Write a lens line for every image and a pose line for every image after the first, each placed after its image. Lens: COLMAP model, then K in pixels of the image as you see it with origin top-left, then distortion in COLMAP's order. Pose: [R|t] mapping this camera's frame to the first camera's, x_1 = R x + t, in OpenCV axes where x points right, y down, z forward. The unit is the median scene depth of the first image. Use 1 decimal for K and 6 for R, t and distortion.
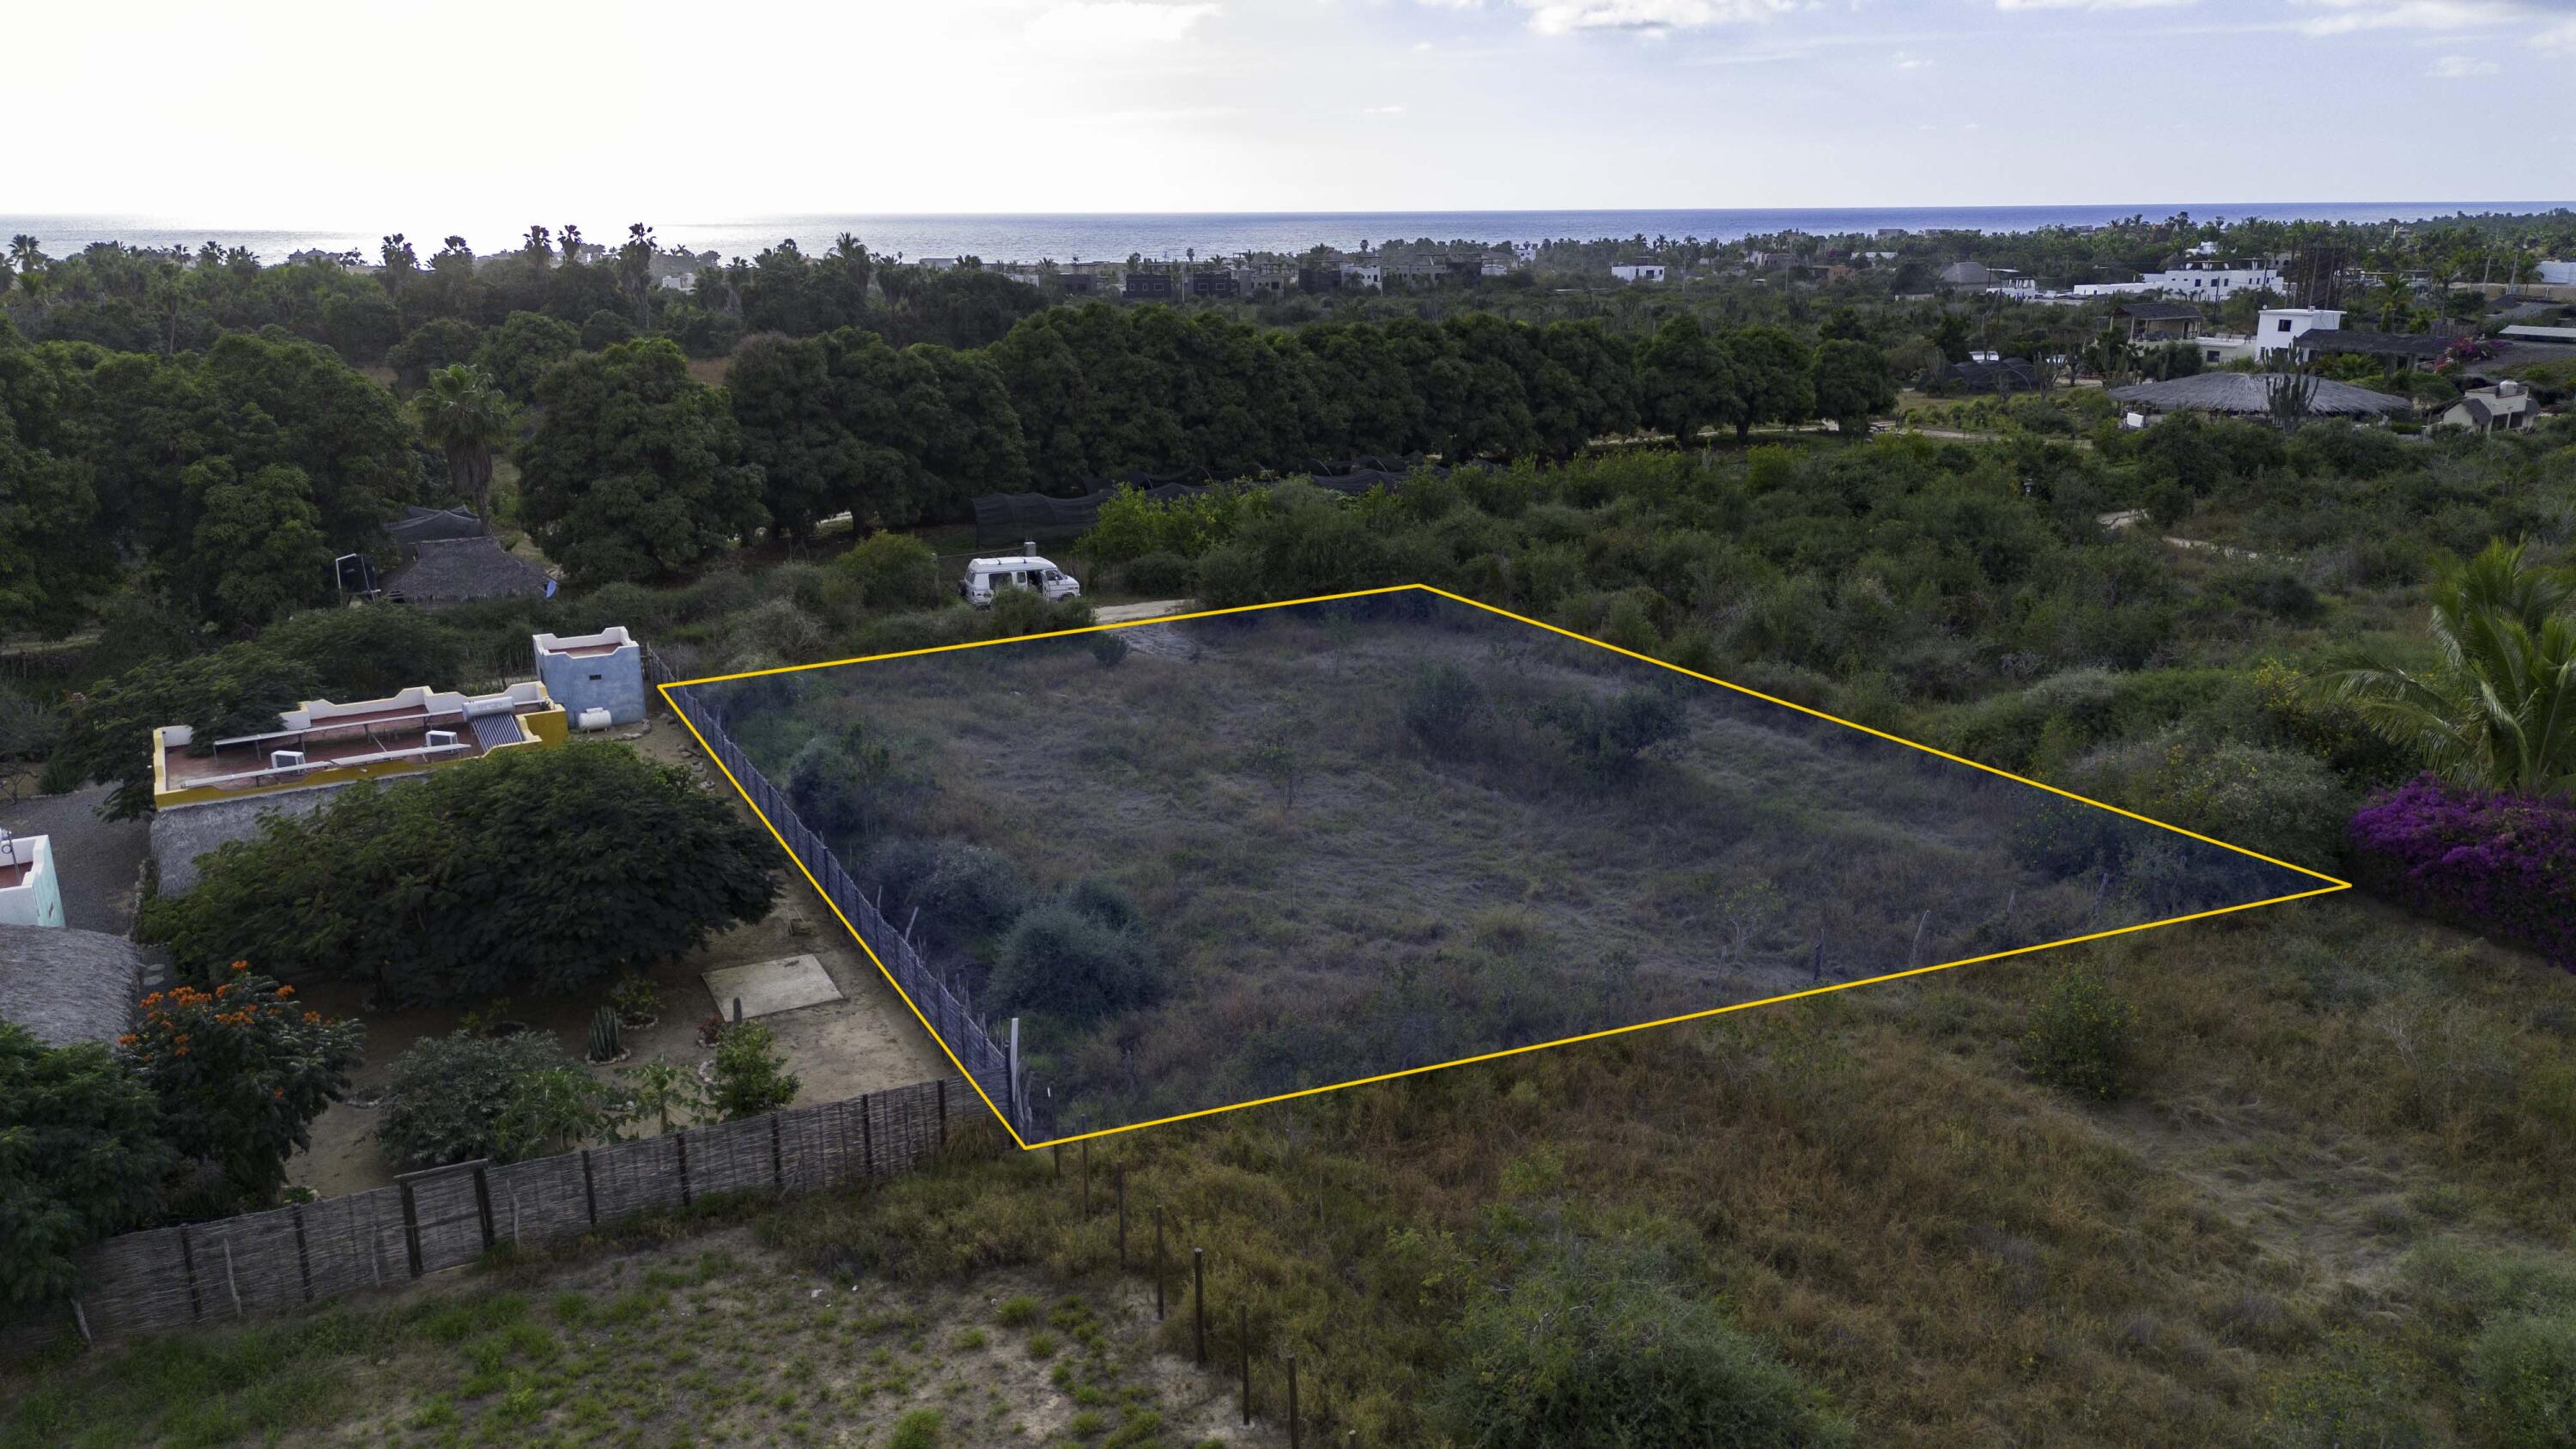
lens RADIAL K [[1827.7, 0, 1293.4], [0, 1827.7, 724.9], [0, 0, 1]] dist [0.075641, -0.076184]
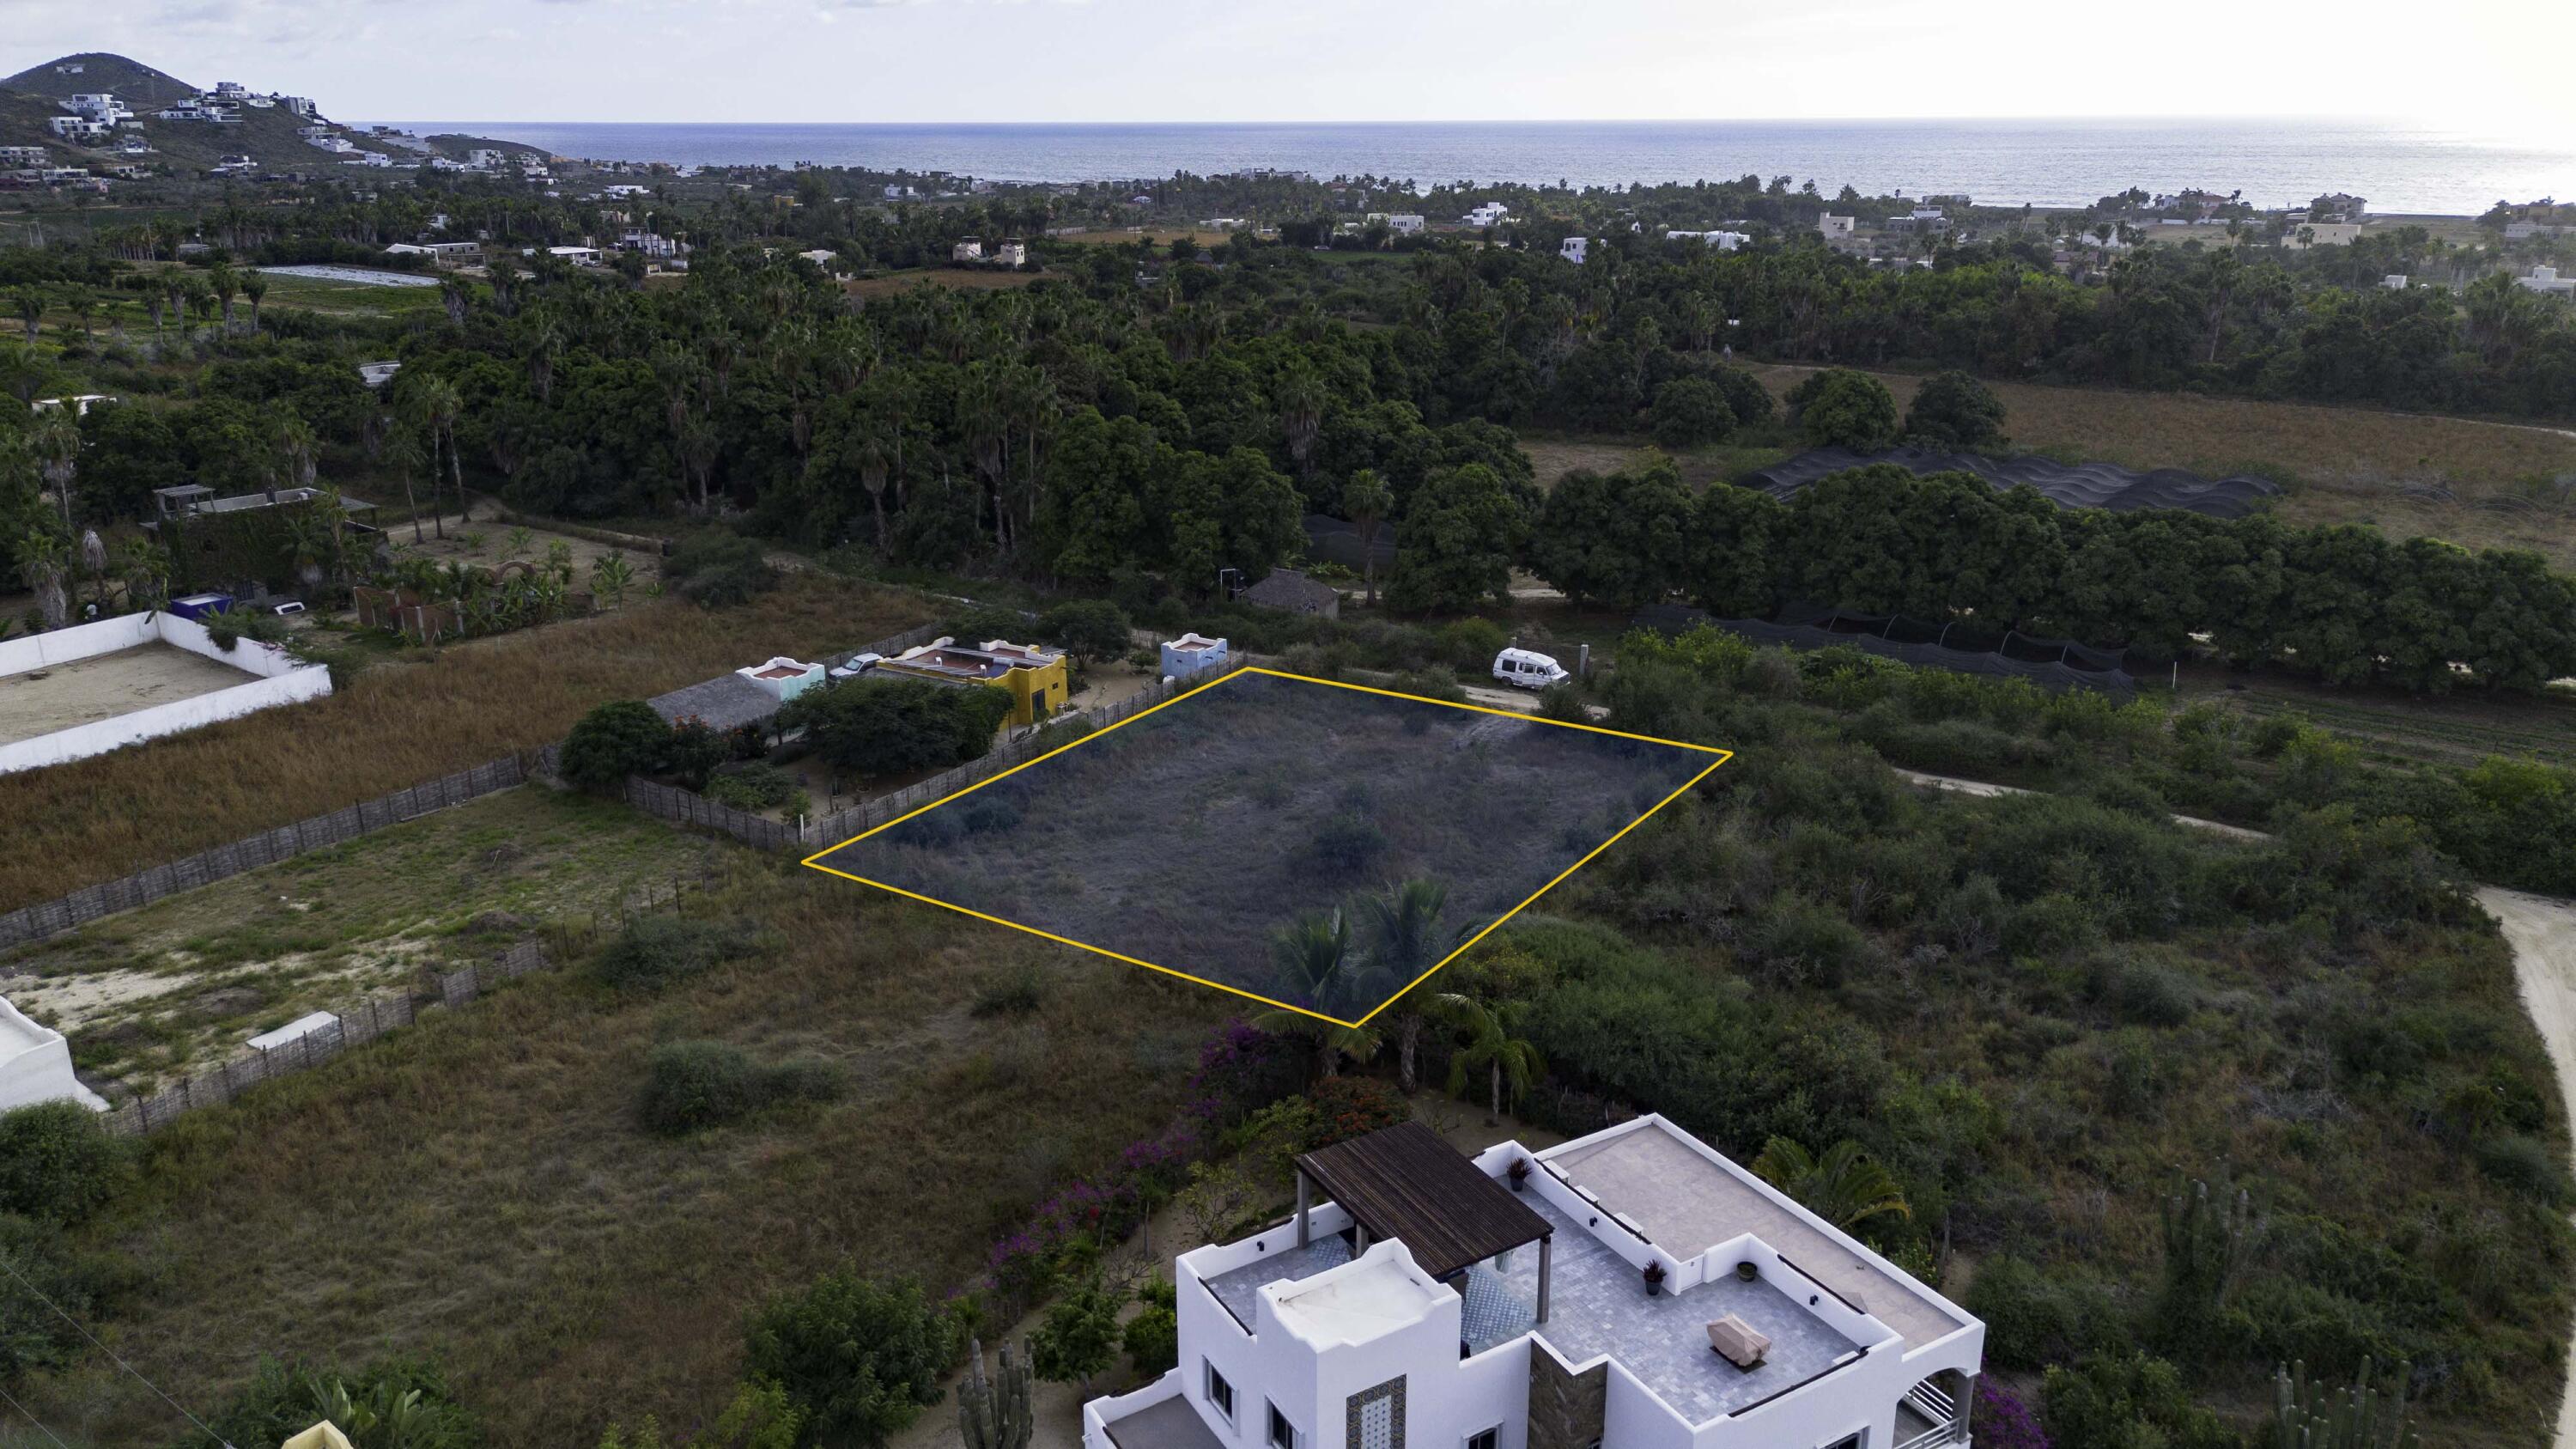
lens RADIAL K [[1827.7, 0, 1293.4], [0, 1827.7, 724.9], [0, 0, 1]] dist [0.075641, -0.076184]
pose [[0.502663, 0.275493, -0.819411, 1.074912], [-0.235039, 0.955709, 0.177135, -0.277112], [0.831918, 0.103554, 0.545151, 0.041682]]
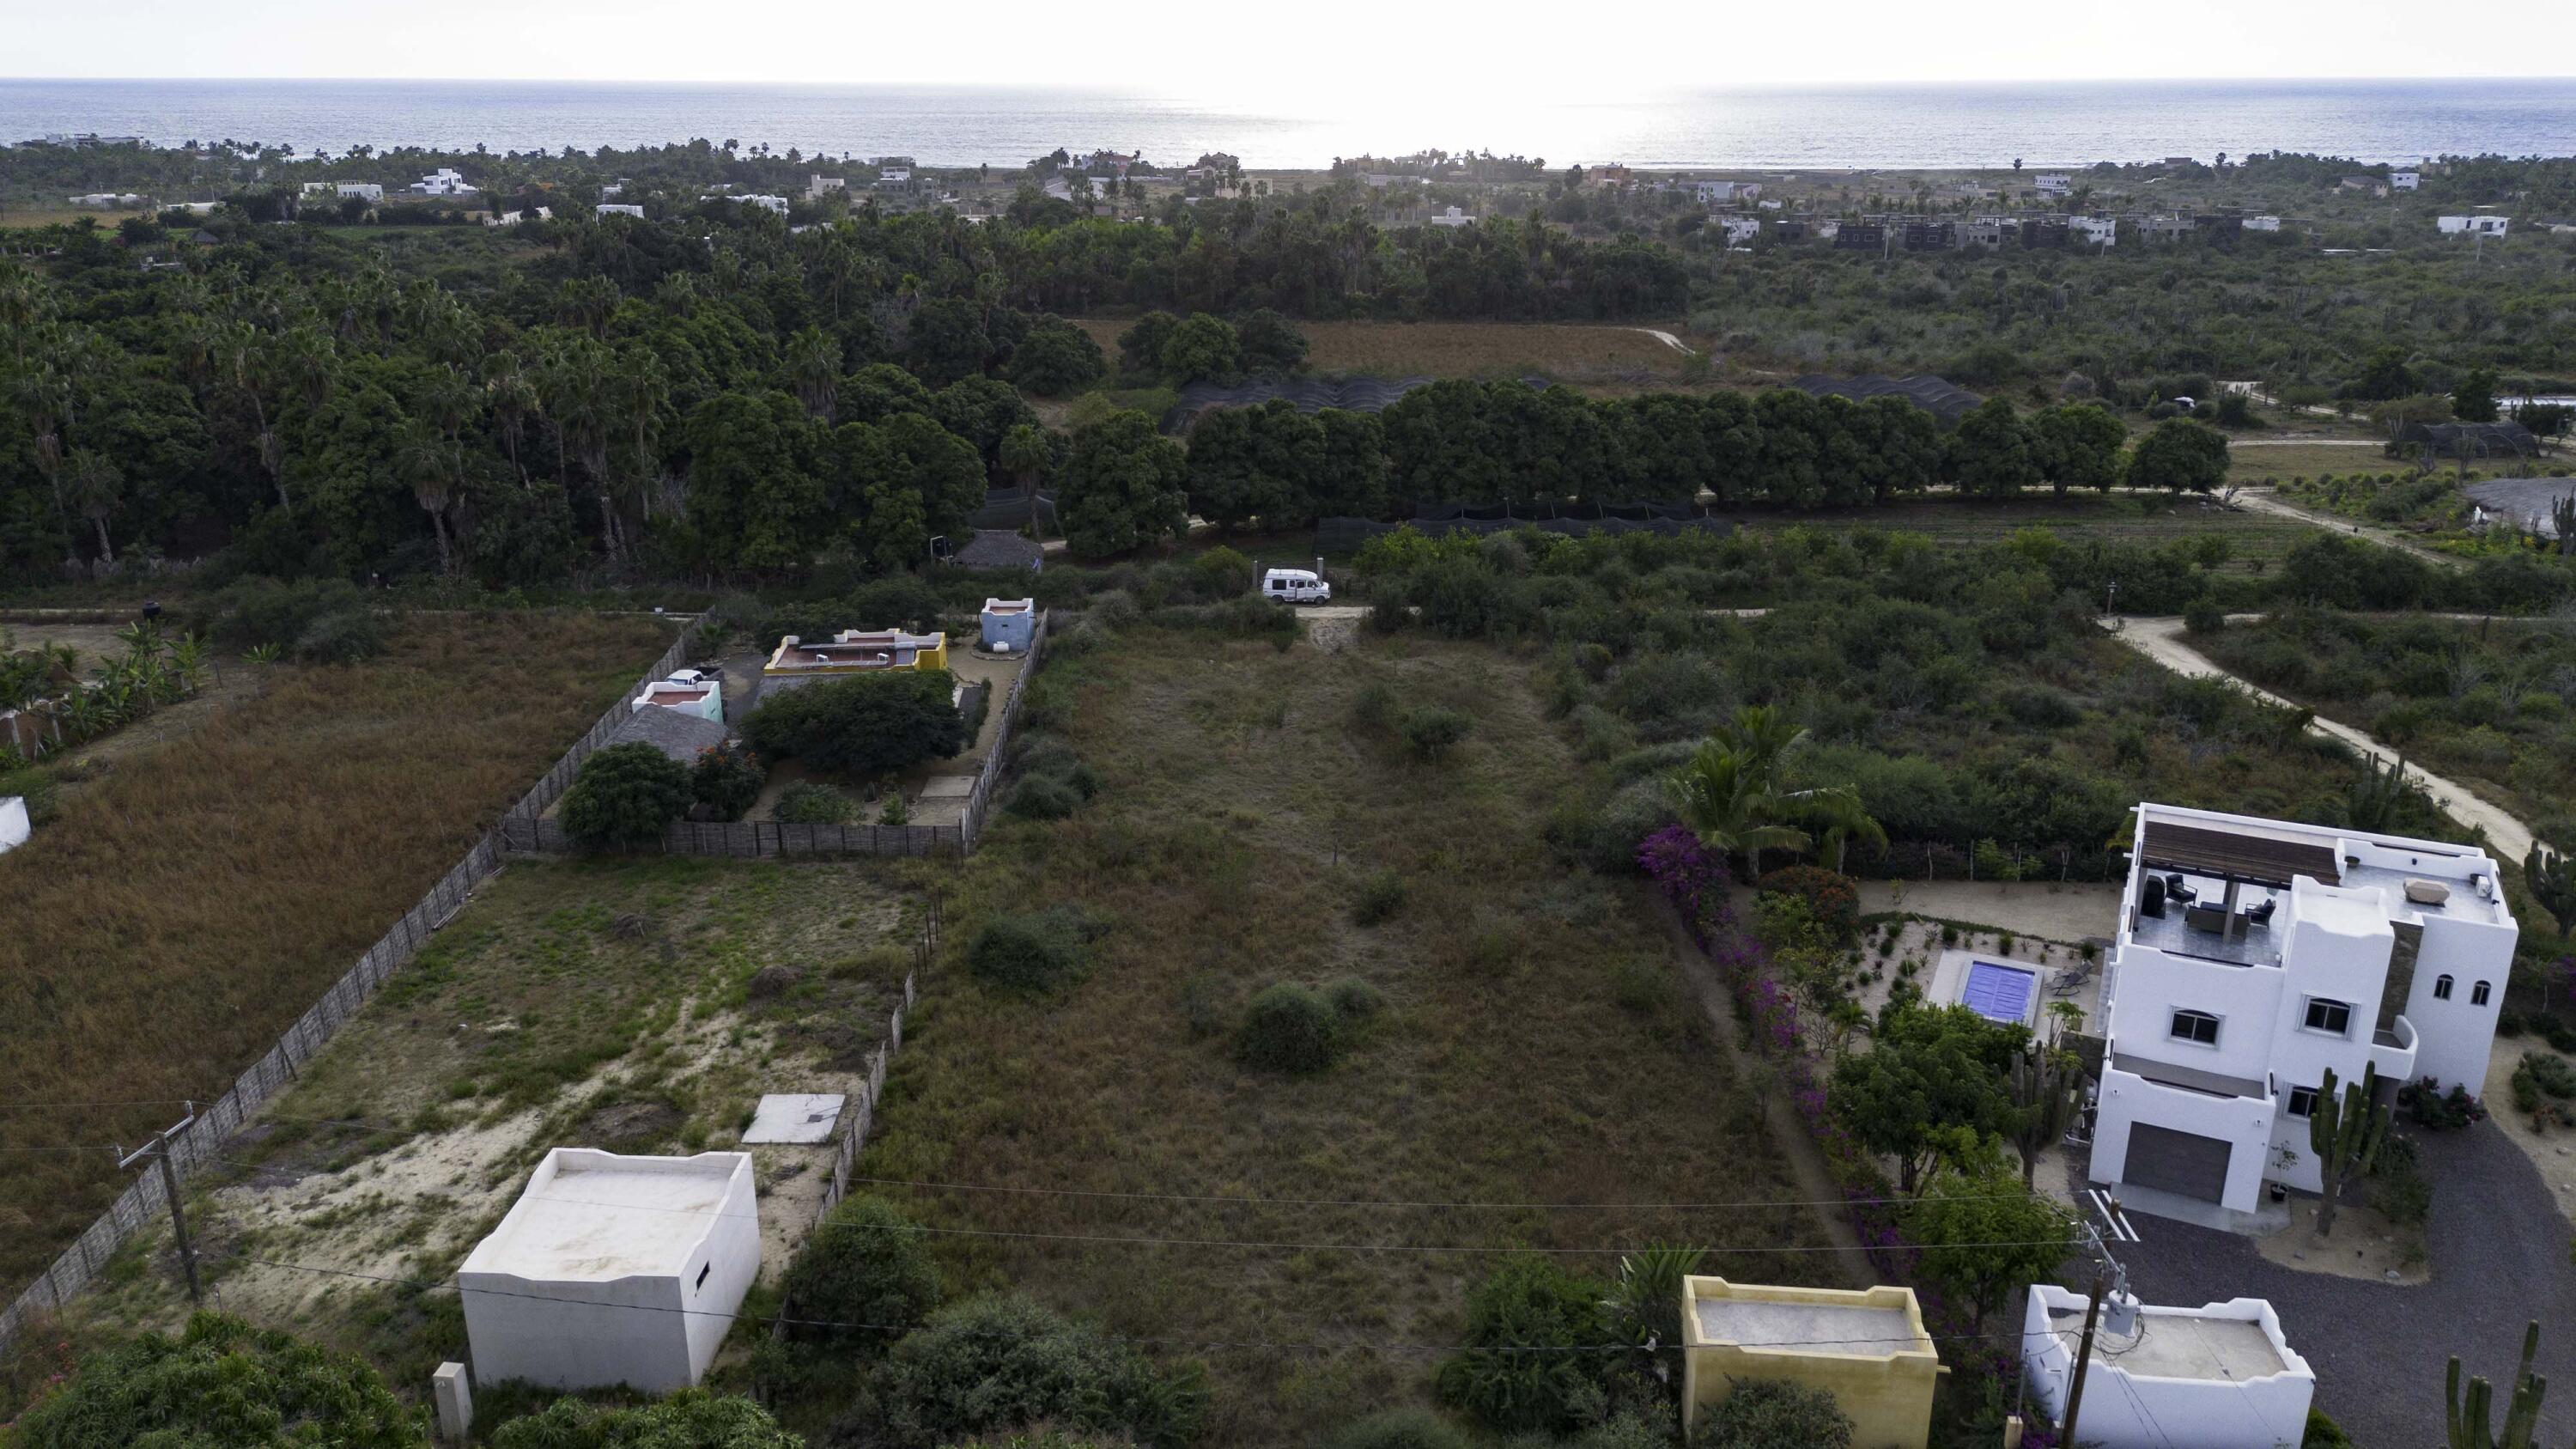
lens RADIAL K [[1827.7, 0, 1293.4], [0, 1827.7, 724.9], [0, 0, 1]] dist [0.075641, -0.076184]
pose [[0.897599, 0.150725, -0.414243, 0.593883], [-0.123679, 0.988092, 0.091531, -0.114036], [0.423106, -0.030925, 0.905552, -0.521389]]
